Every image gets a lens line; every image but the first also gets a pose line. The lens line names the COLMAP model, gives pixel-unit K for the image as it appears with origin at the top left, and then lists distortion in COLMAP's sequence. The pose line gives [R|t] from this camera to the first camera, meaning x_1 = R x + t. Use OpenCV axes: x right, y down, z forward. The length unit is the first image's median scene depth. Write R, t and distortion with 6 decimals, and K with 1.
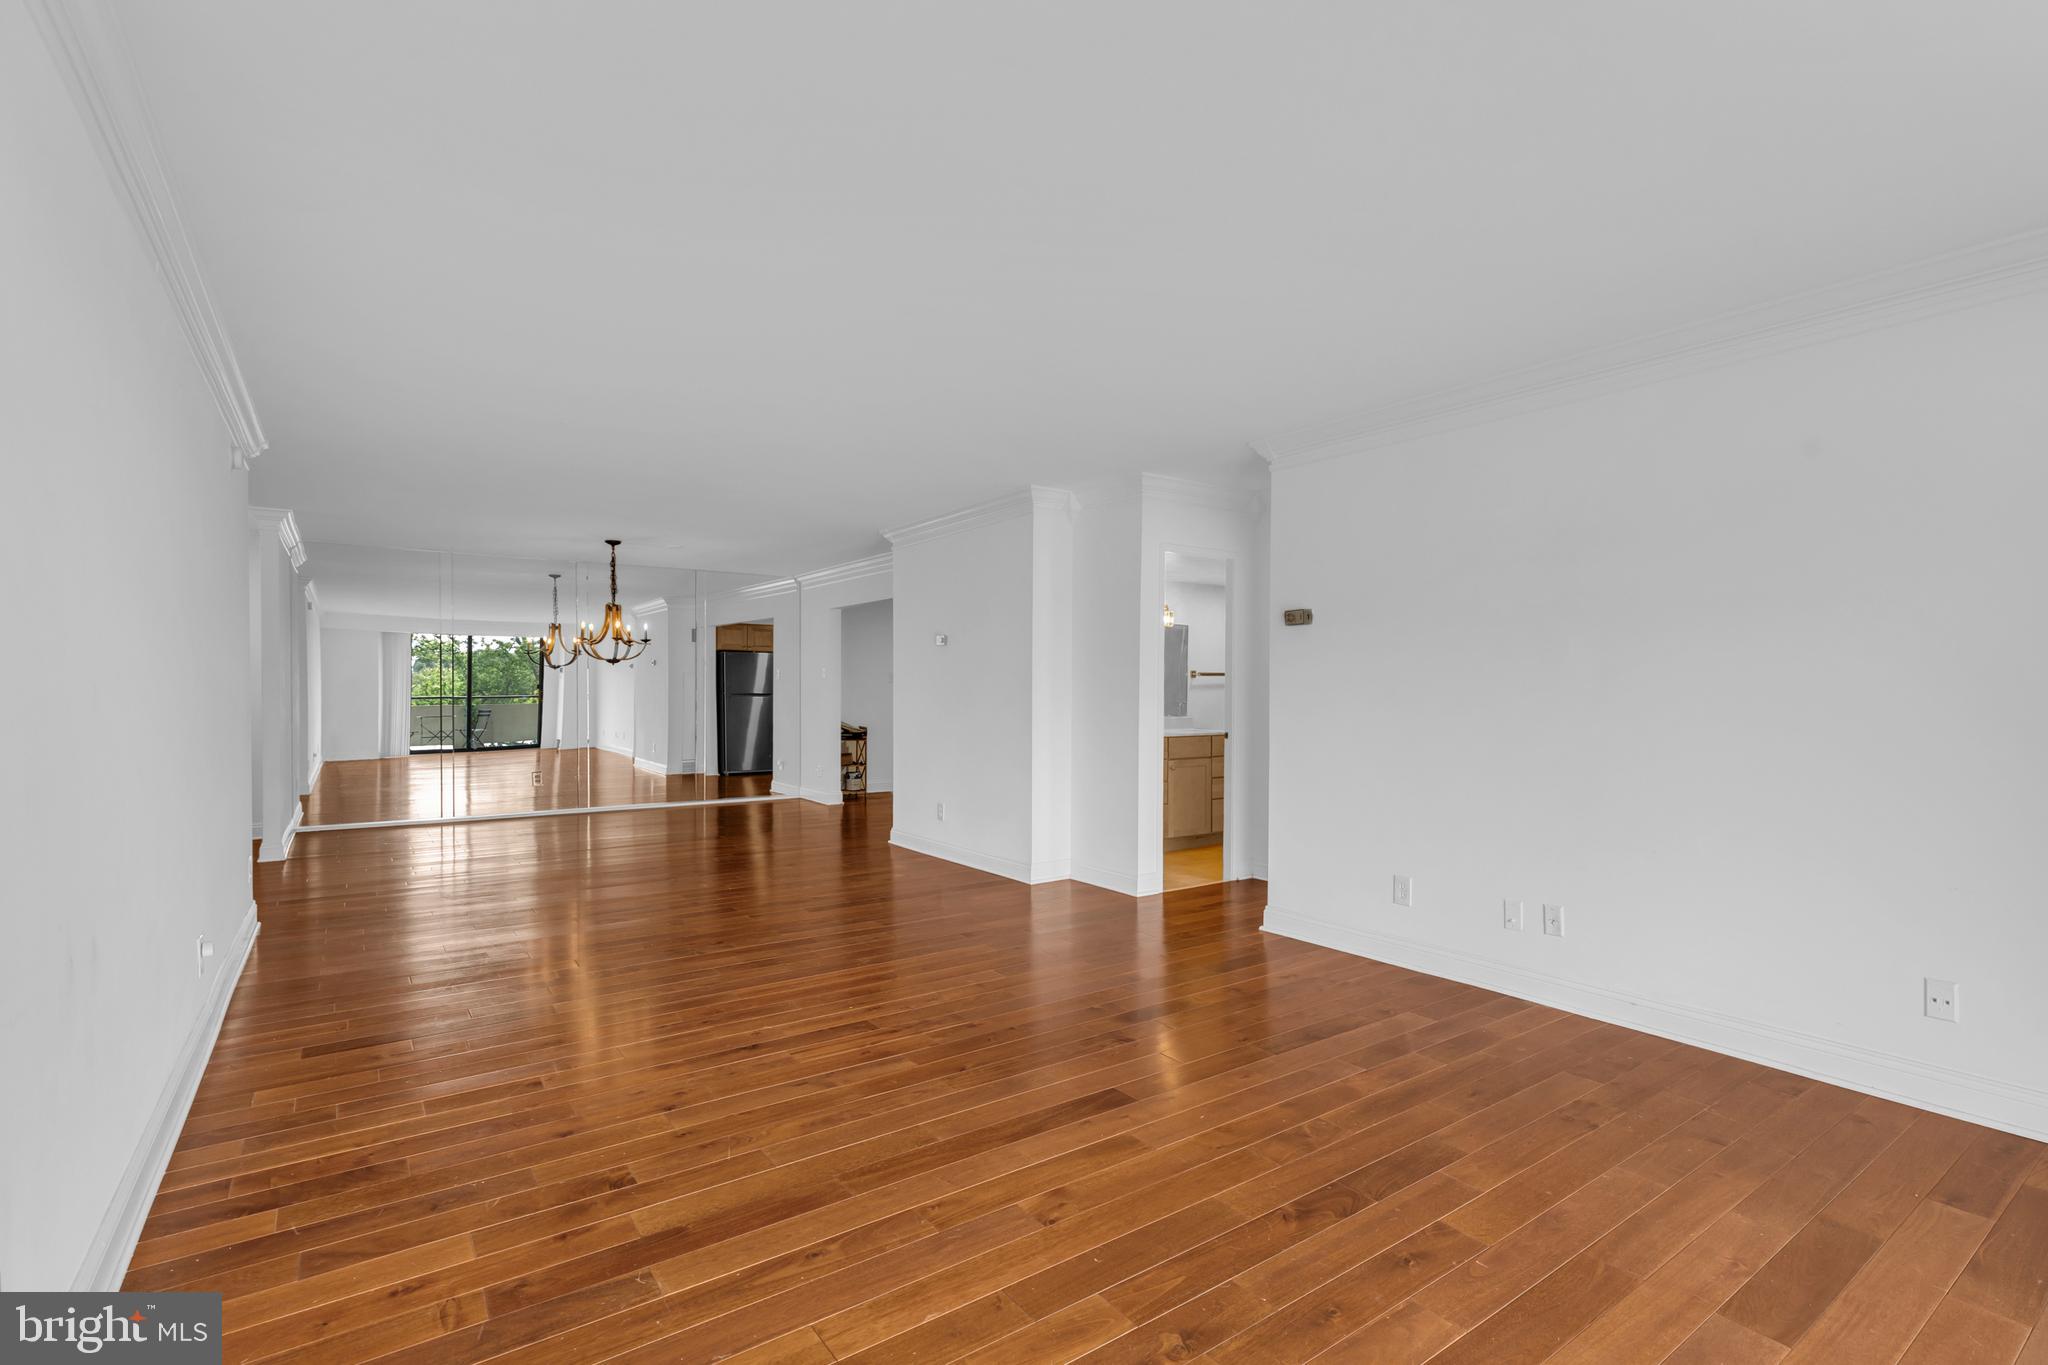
lens RADIAL K [[980.9, 0, 1019.3], [0, 980.9, 683.7], [0, 0, 1]] dist [0.007082, 0.002817]
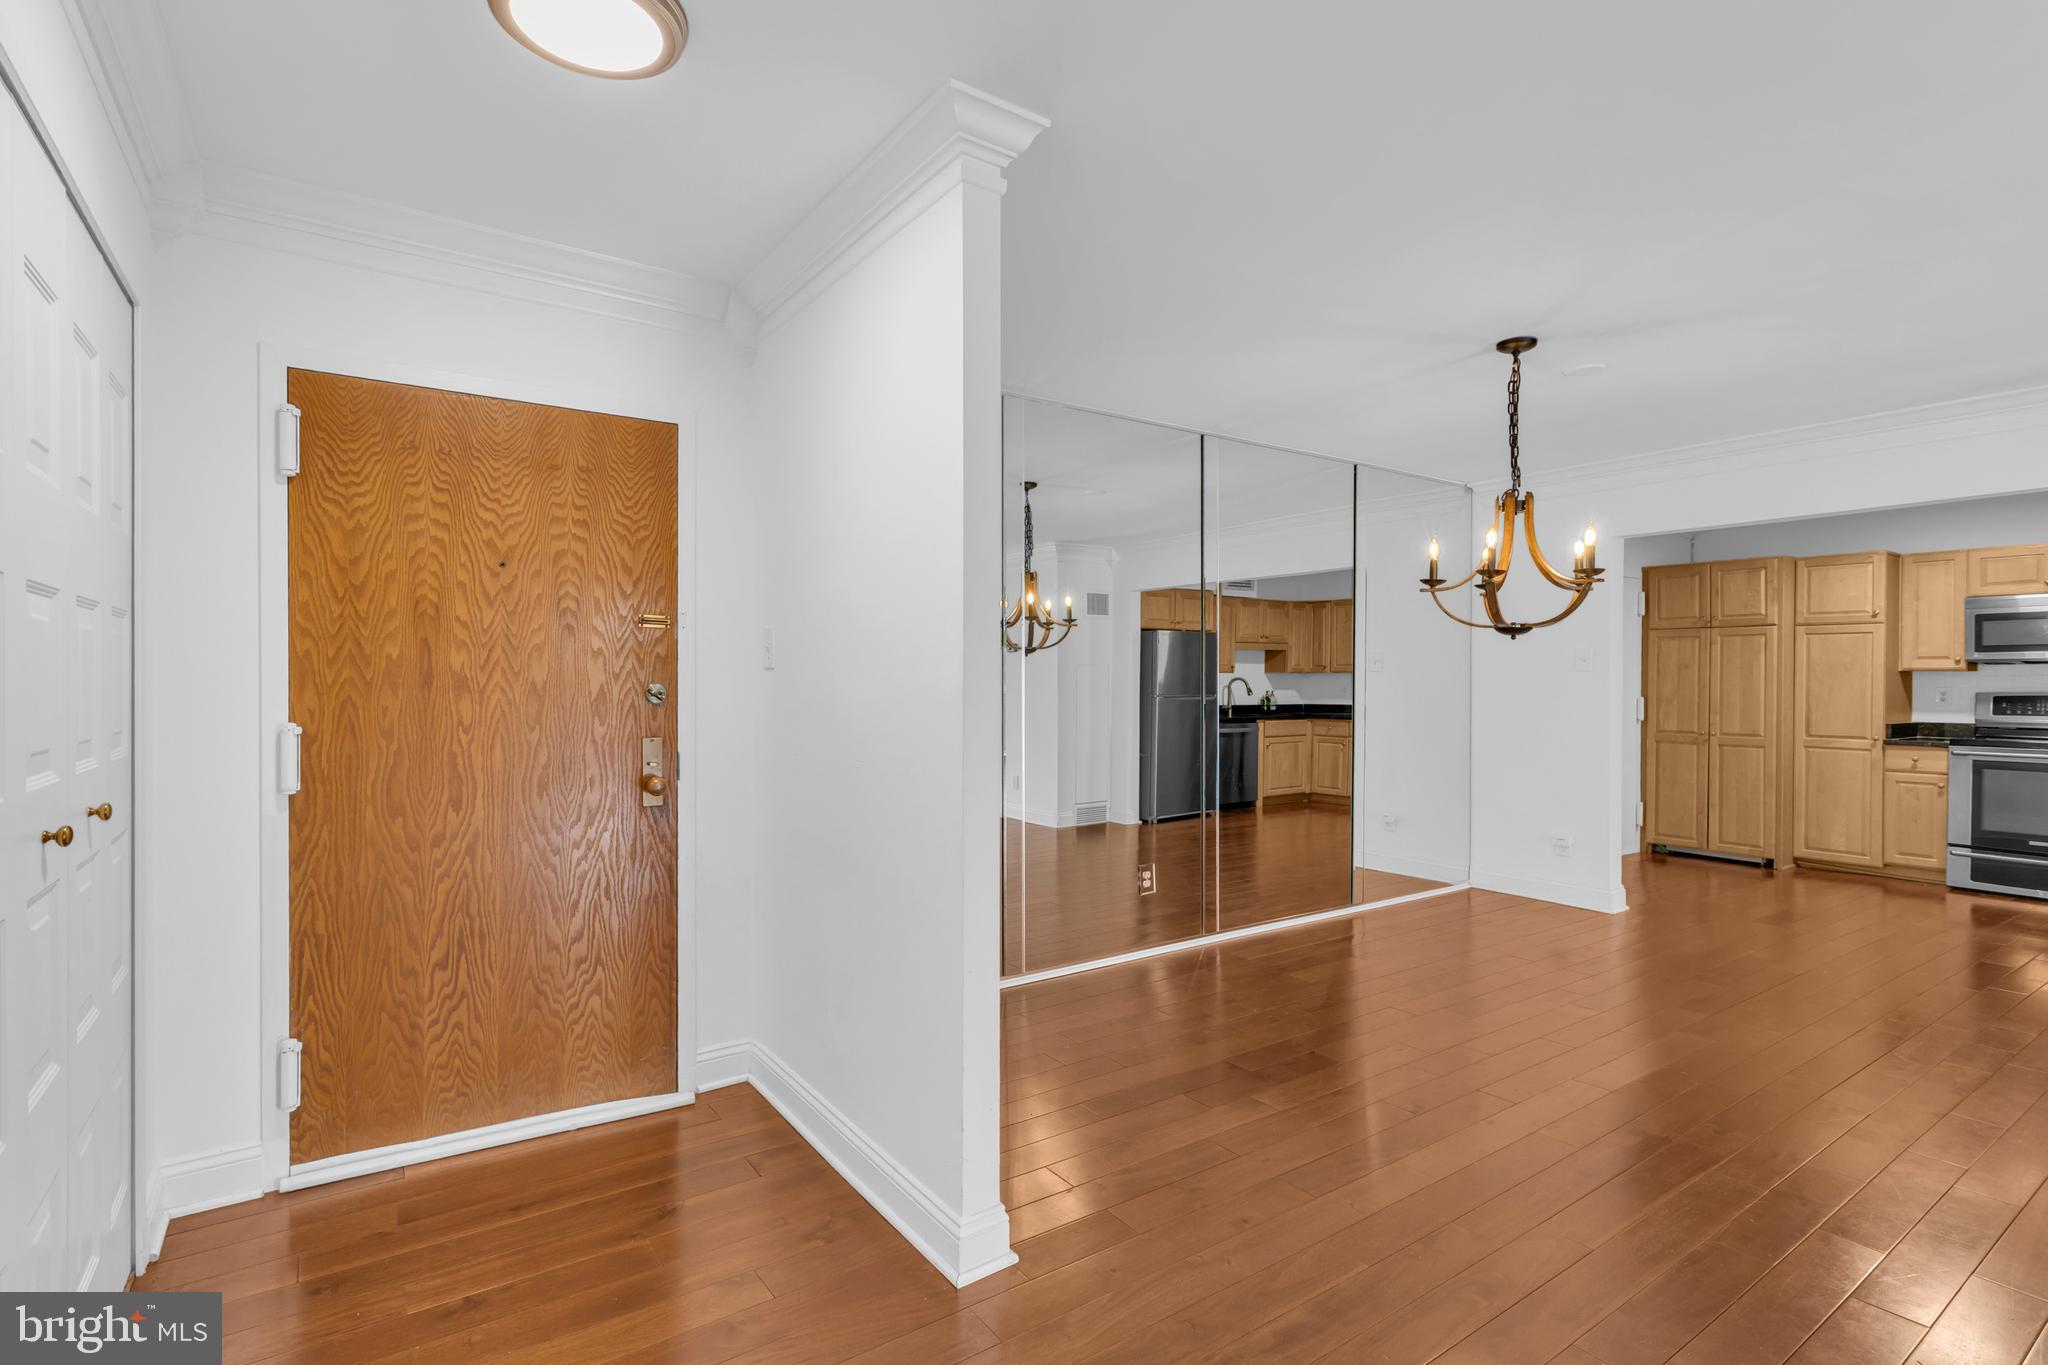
lens RADIAL K [[980.9, 0, 985.1], [0, 980.9, 686.3], [0, 0, 1]] dist [0.007082, 0.002817]
pose [[0.999868, -0.000392, -0.016242, -0.518448], [0.000497, 0.999979, 0.006506, -0.000285], [0.016239, -0.006513, 0.999847, 0.465597]]
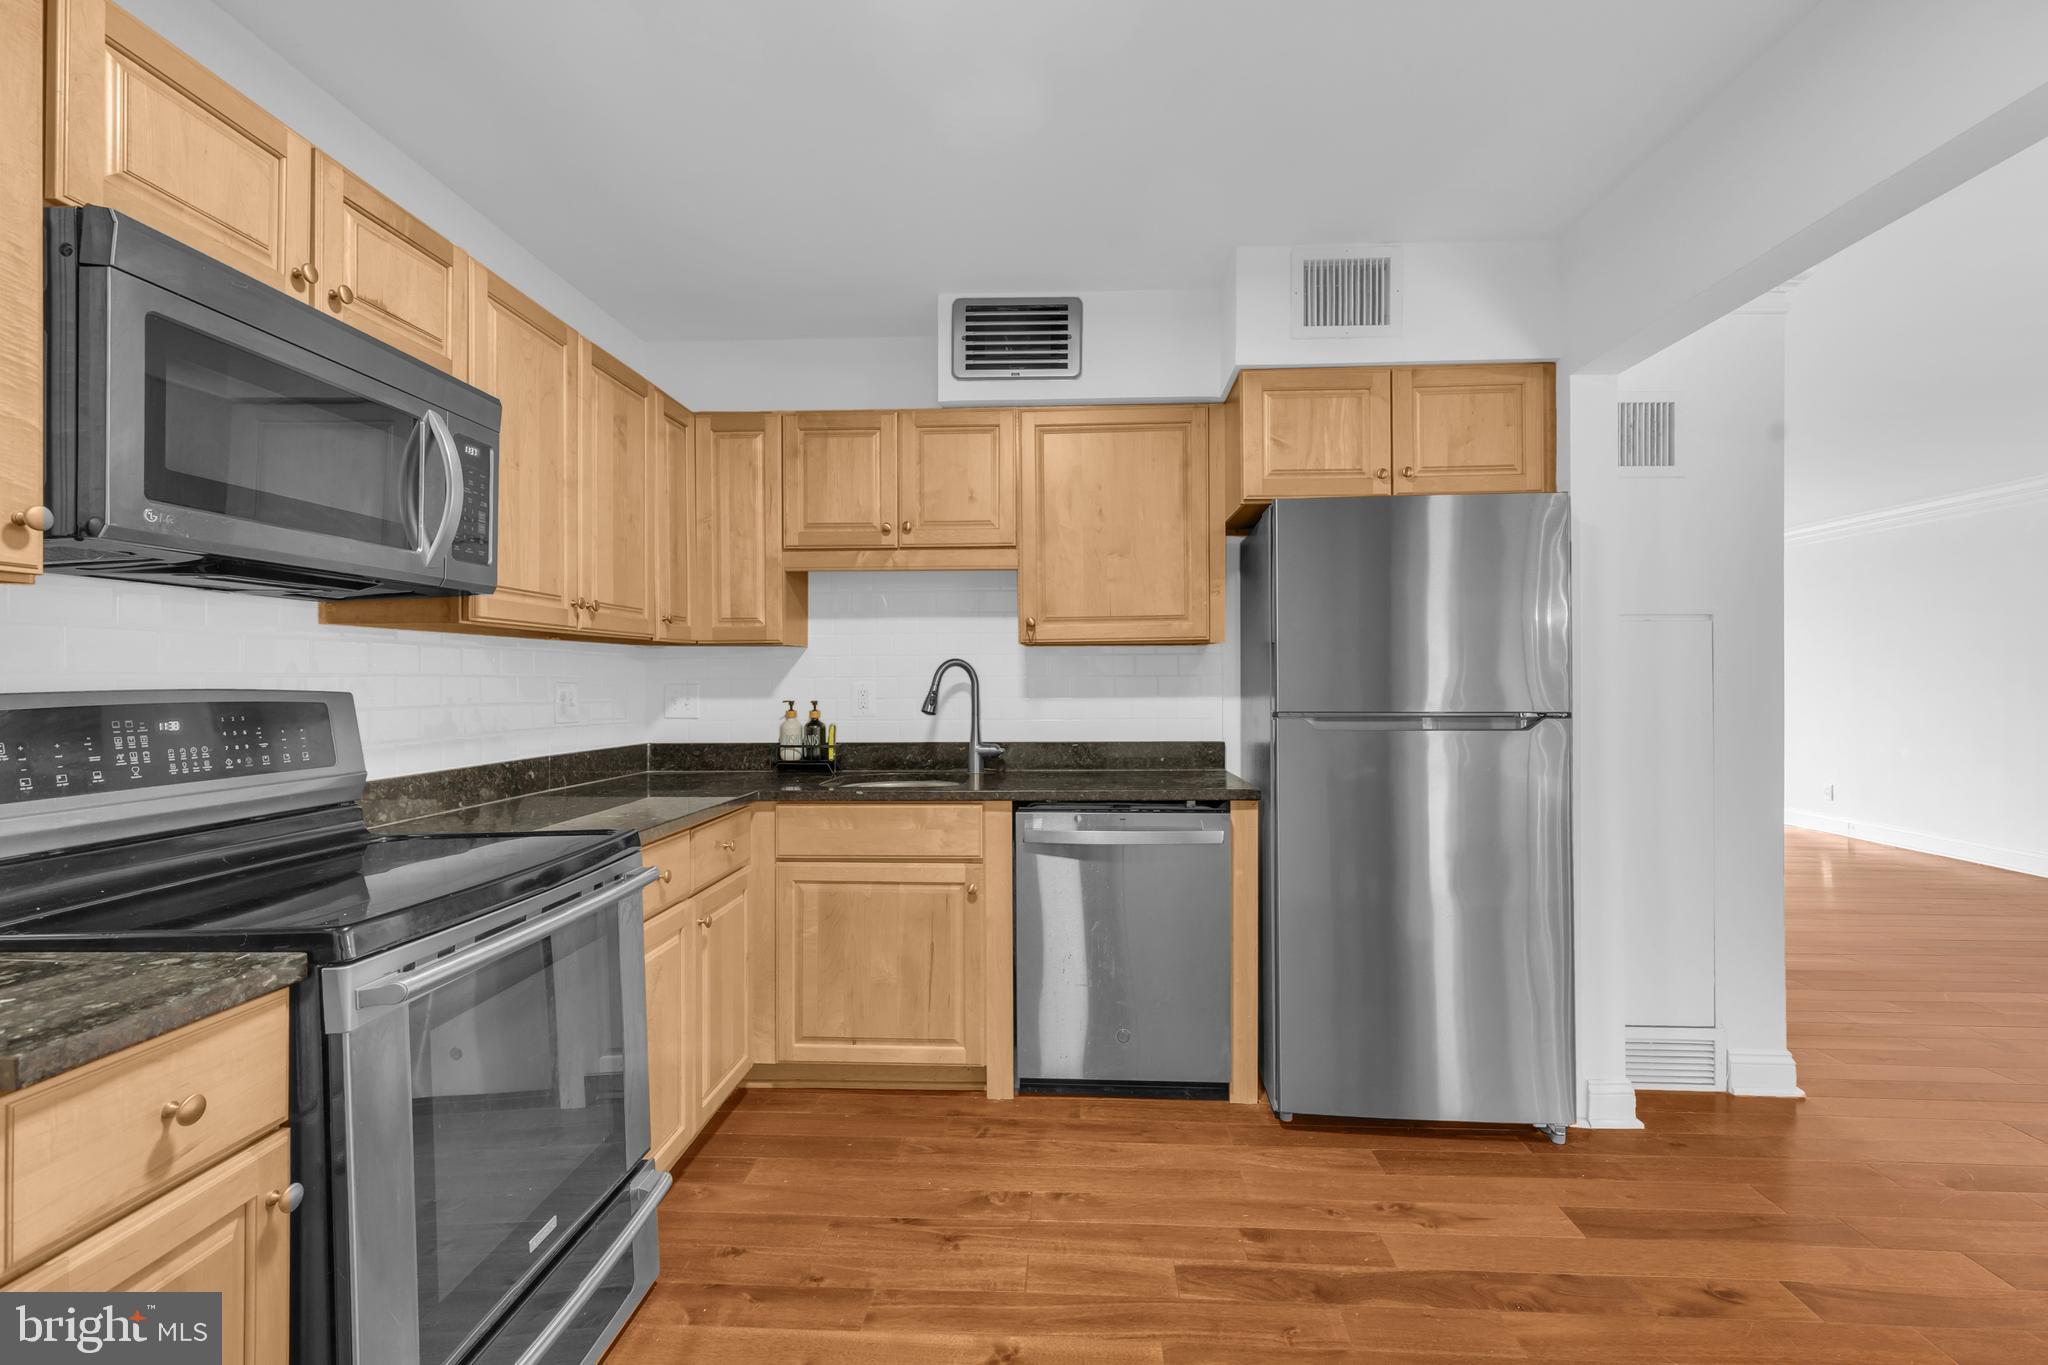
lens RADIAL K [[922.1, 0, 1023.4], [0, 922.1, 676.5], [0, 0, 1]] dist [0.006406, -0.001357]
pose [[-0.796564, 0.000627, 0.604554, -0.088168], [-0.000556, 0.999998, -0.001769, 0.005418], [-0.604554, -0.001746, -0.796562, 1.092853]]
